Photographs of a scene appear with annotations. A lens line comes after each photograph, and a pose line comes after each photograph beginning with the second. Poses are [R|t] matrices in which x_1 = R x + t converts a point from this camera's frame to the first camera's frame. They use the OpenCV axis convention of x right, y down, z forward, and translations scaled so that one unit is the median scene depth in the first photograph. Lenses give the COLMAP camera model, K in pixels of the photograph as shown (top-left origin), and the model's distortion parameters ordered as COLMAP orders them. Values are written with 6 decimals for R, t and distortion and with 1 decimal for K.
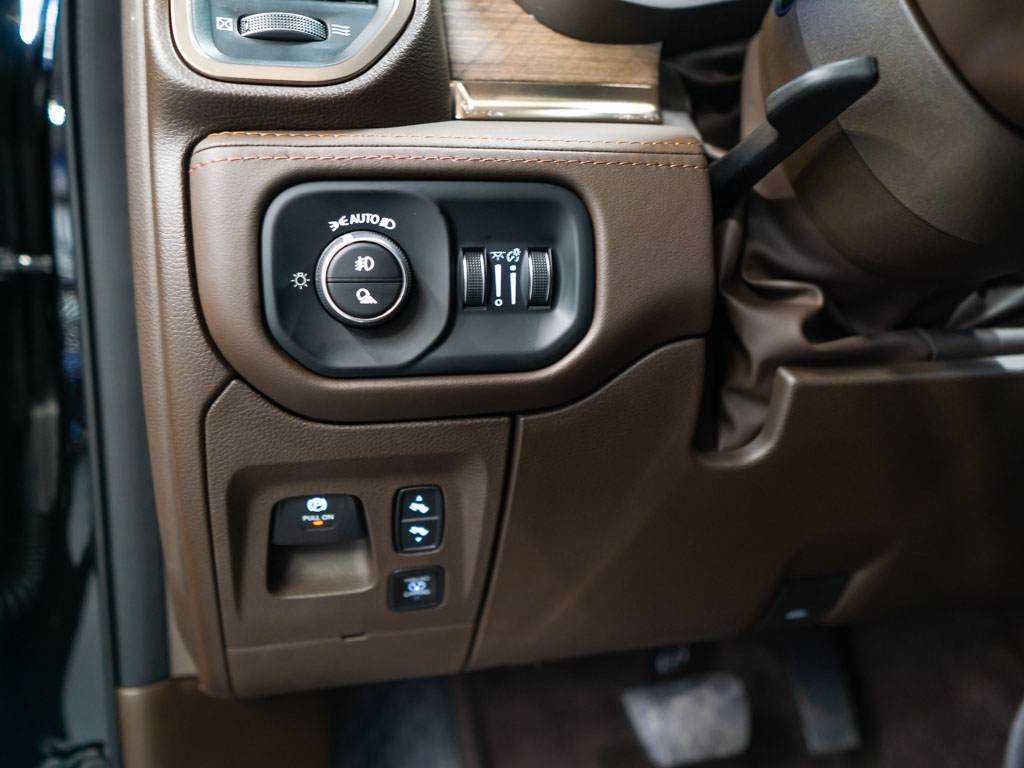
lens RADIAL K [[859.6, 0, 512.0], [0, 859.6, 384.0], [0, 0, 1]] dist [0.002256, 0.001259]
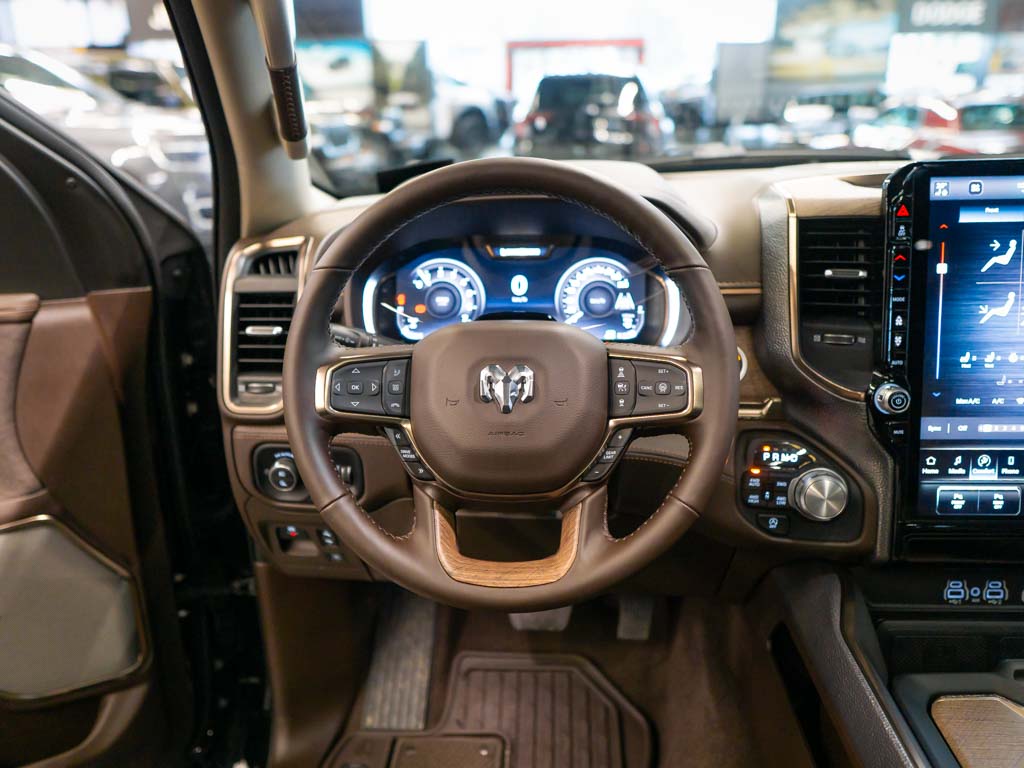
lens RADIAL K [[822.4, 0, 512.0], [0, 822.4, 384.0], [0, 0, 1]] dist [-0.001364, -0.000095]
pose [[0.940925, 0.121329, -0.316131, 1.233667], [-0.046881, 0.971288, 0.233240, -0.973114], [0.335353, -0.204641, 0.919598, -1.118510]]
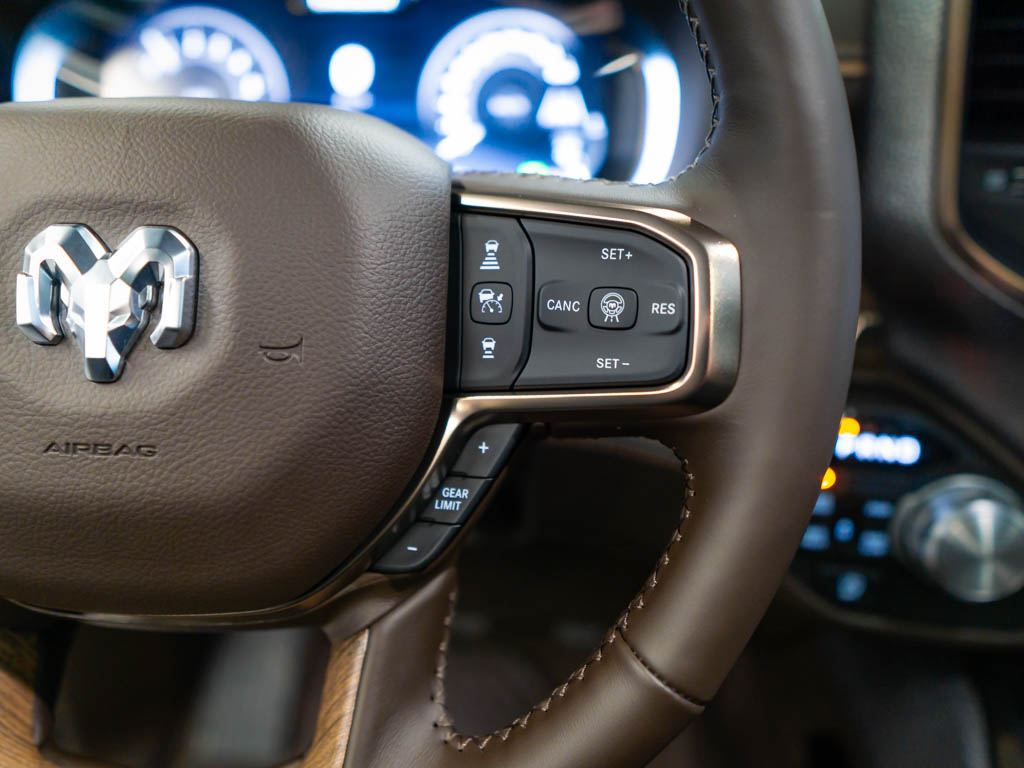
lens RADIAL K [[794.4, 0, 512.0], [0, 794.4, 384.0], [0, 0, 1]] dist [-0.001378, -0.000084]
pose [[0.941177, 0.185406, -0.282509, 1.072899], [-0.068043, 0.922893, 0.378996, -0.709789], [0.330994, -0.337479, 0.881221, 0.148636]]
